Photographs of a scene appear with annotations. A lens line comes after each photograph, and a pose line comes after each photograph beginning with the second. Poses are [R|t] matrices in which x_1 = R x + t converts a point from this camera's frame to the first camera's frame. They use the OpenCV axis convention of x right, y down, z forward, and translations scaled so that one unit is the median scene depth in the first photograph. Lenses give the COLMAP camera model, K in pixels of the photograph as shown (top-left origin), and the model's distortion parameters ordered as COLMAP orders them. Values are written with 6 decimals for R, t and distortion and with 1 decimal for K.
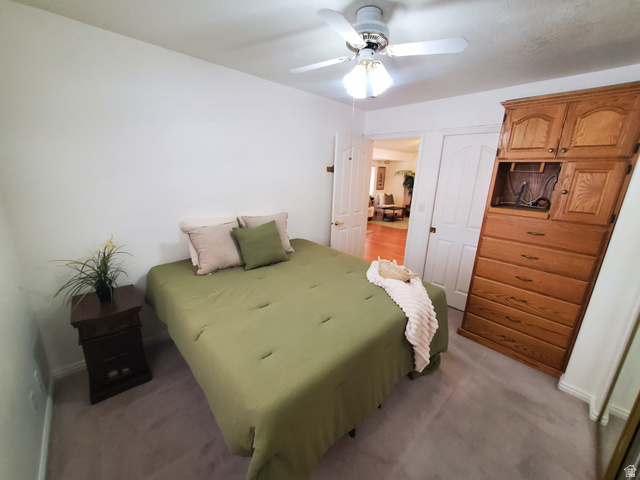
lens RADIAL K [[253.2, 0, 320.5], [0, 253.2, 243.0], [0, 0, 1]] dist [0.003099, -0.000433]
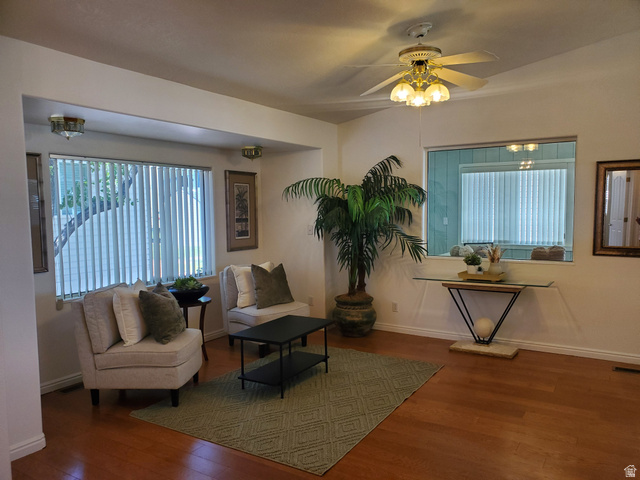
lens RADIAL K [[489.1, 0, 319.7], [0, 489.1, 254.0], [0, 0, 1]] dist [0.032547, -0.004417]
pose [[0.963582, -0.062530, 0.260000, 0.186742], [0.109679, 0.979148, -0.170995, -0.109702], [-0.243886, 0.193284, 0.950348, 0.491281]]
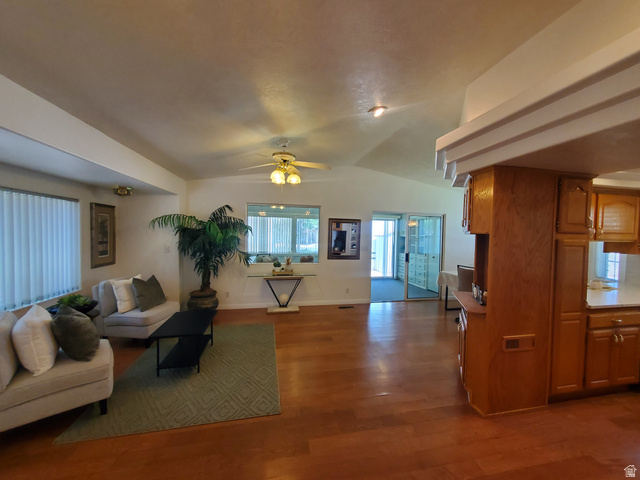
lens RADIAL K [[253.2, 0, 320.3], [0, 253.2, 242.3], [0, 0, 1]] dist [0.003099, -0.000433]
pose [[0.506211, -0.050276, 0.860943, 0.089191], [0.233382, 0.969036, -0.080634, -0.152022], [-0.830231, 0.241747, 0.502270, 0.596659]]
